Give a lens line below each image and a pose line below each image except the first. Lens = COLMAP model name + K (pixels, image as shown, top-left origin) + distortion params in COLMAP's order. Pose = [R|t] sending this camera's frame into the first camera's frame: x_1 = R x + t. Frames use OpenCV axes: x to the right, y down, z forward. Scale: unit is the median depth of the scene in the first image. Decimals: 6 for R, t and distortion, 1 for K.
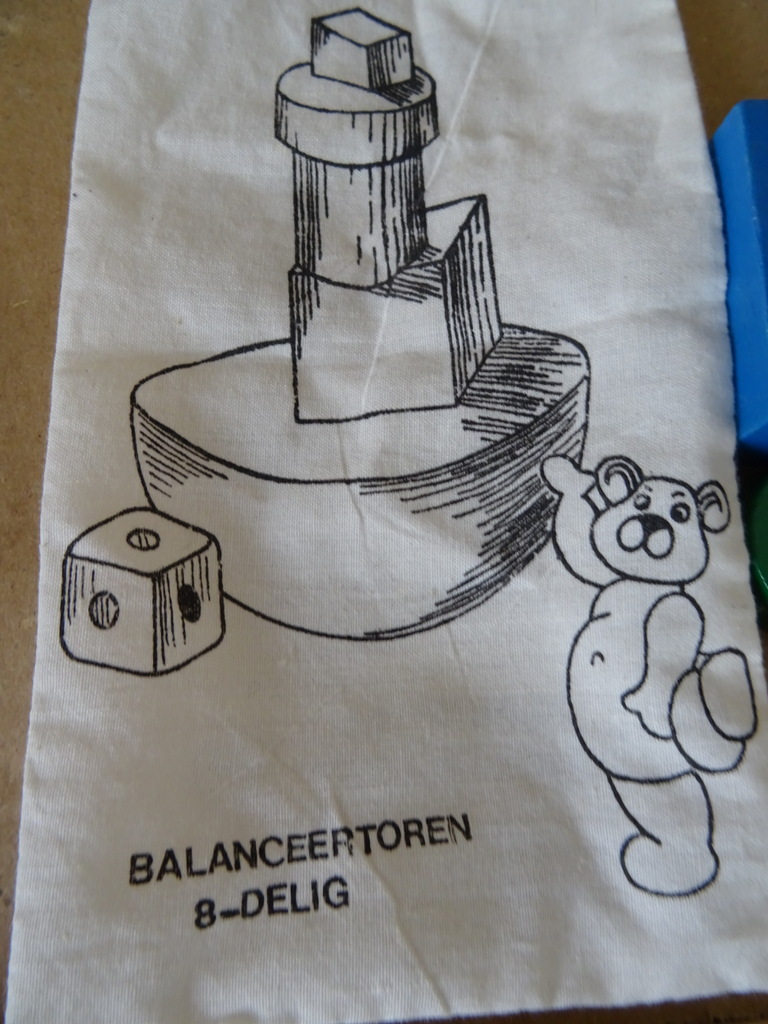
lens RADIAL K [[717.7, 0, 379.8], [0, 717.7, 520.8], [0, 0, 1]] dist [0.000015, -0.002188]
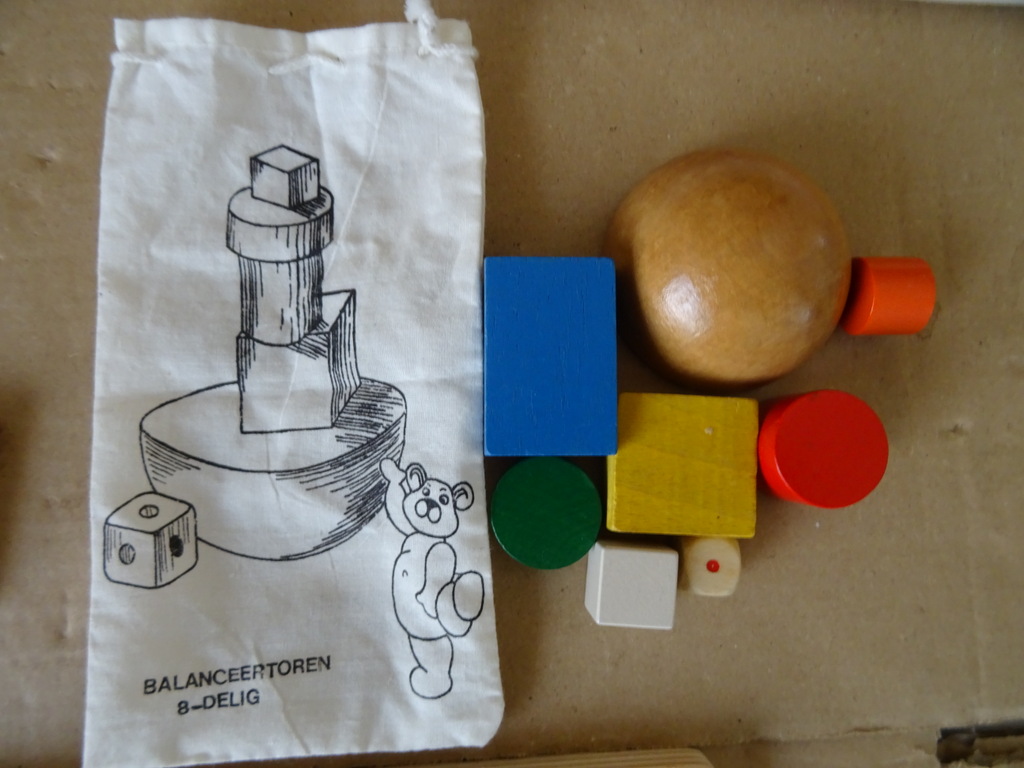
lens RADIAL K [[755.6, 0, 528.2], [0, 755.6, 380.8], [0, 0, 1]] dist [0.019474, -0.007681]
pose [[0.999954, 0.003031, -0.009088, 0.608416], [-0.001635, 0.988707, 0.149851, -0.557535], [0.009440, -0.149829, 0.988667, -0.787772]]
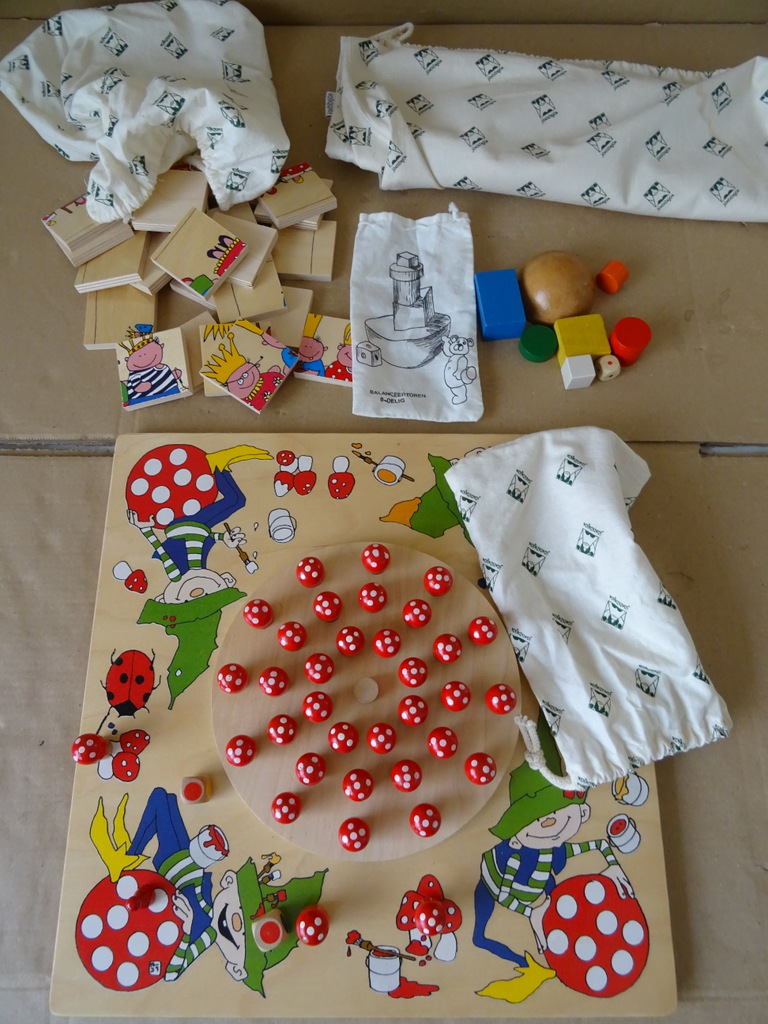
lens RADIAL K [[755.6, 0, 383.6], [0, 755.6, 505.9], [0, 0, 1]] dist [0.019474, -0.007681]
pose [[0.999792, 0.019127, -0.007105, -0.139310], [-0.019964, 0.988915, -0.147137, 2.014761], [0.004212, 0.147248, 0.989091, -4.415507]]
